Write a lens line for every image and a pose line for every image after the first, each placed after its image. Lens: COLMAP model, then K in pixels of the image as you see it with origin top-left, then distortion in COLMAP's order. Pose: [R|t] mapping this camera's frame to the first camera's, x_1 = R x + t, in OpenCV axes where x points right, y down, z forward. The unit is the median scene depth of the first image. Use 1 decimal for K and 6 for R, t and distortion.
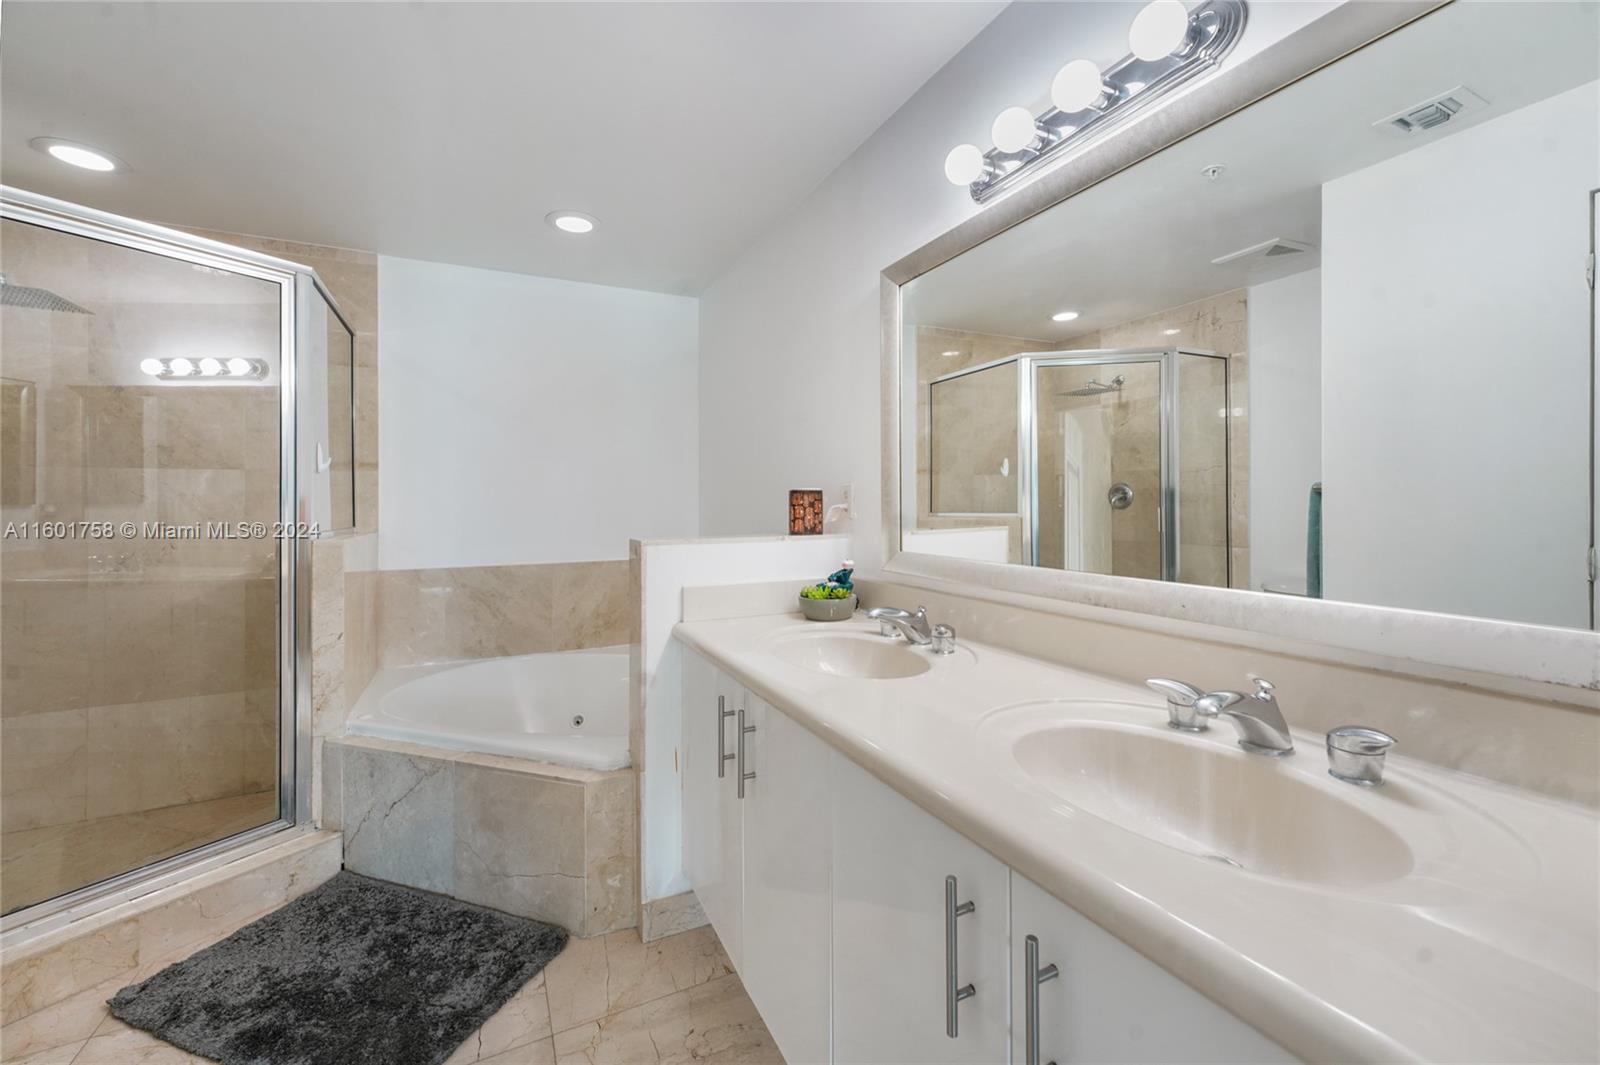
lens RADIAL K [[652.3, 0, 801.4], [0, 652.3, 516.7], [0, 0, 1]] dist [-0.002940, 0.004616]
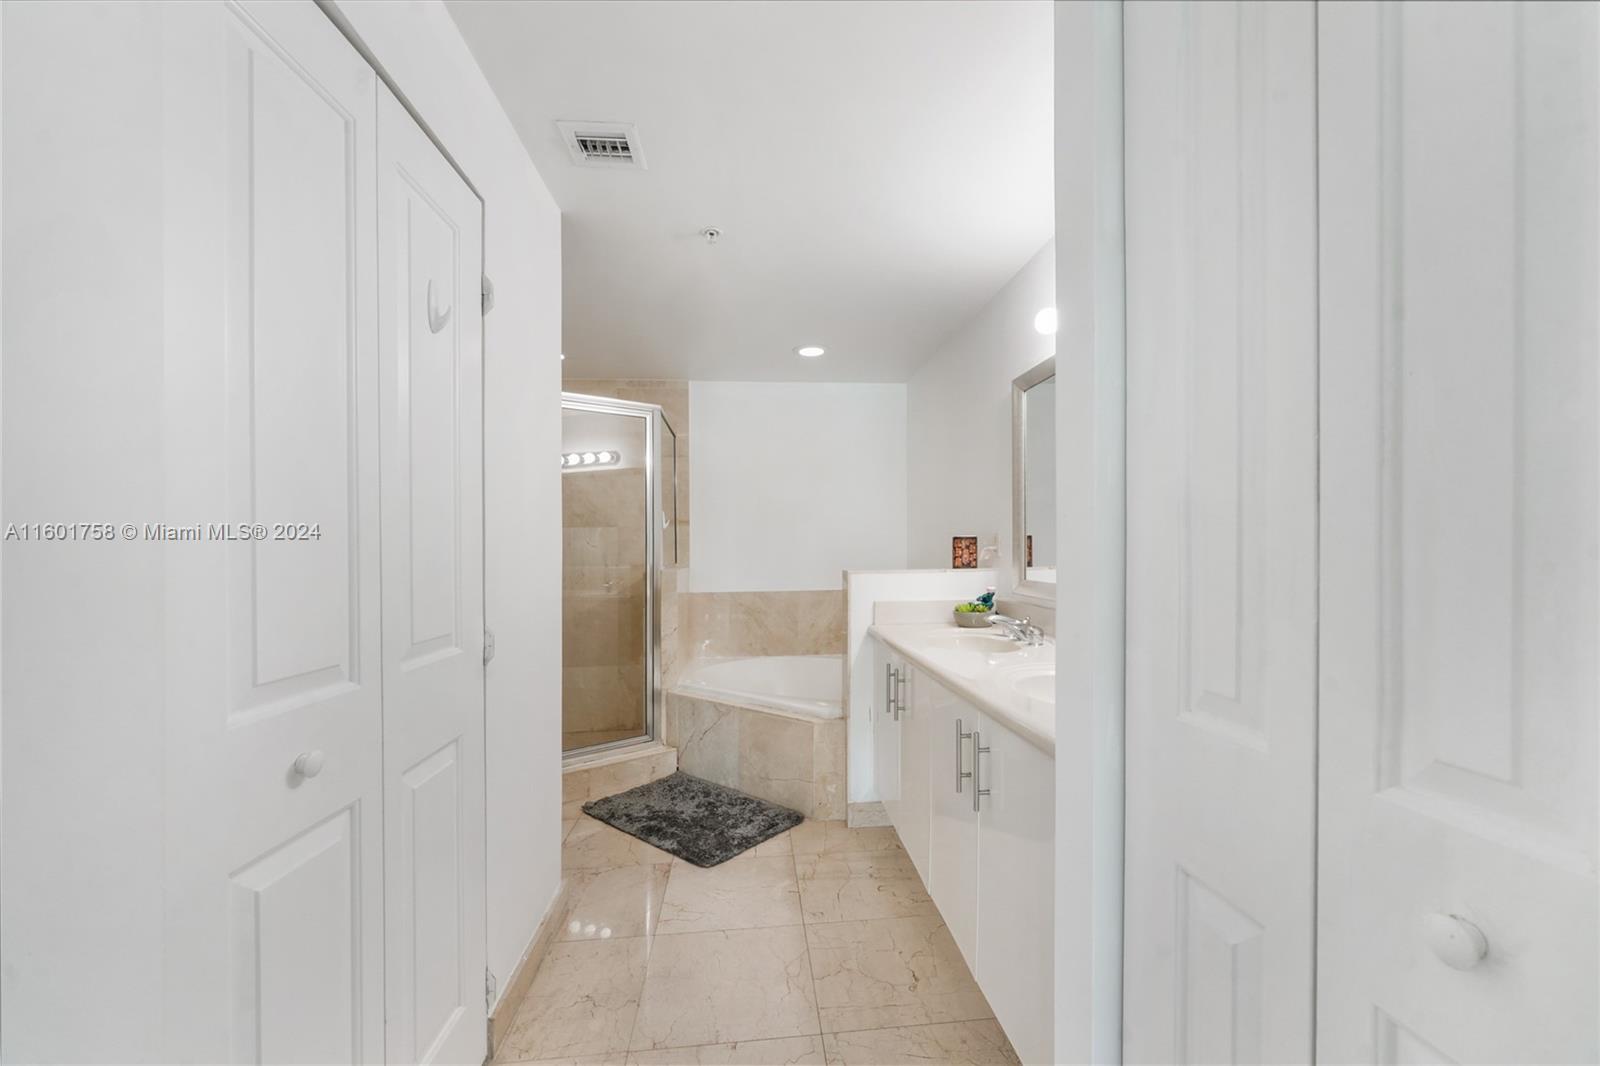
lens RADIAL K [[657.2, 0, 805.8], [0, 657.2, 528.3], [0, 0, 1]] dist [-0.002547, 0.000171]
pose [[0.935289, -0.017183, -0.353468, 0.212990], [0.001529, 0.999007, -0.044520, 0.004038], [0.353882, 0.041099, 0.934387, -0.498560]]
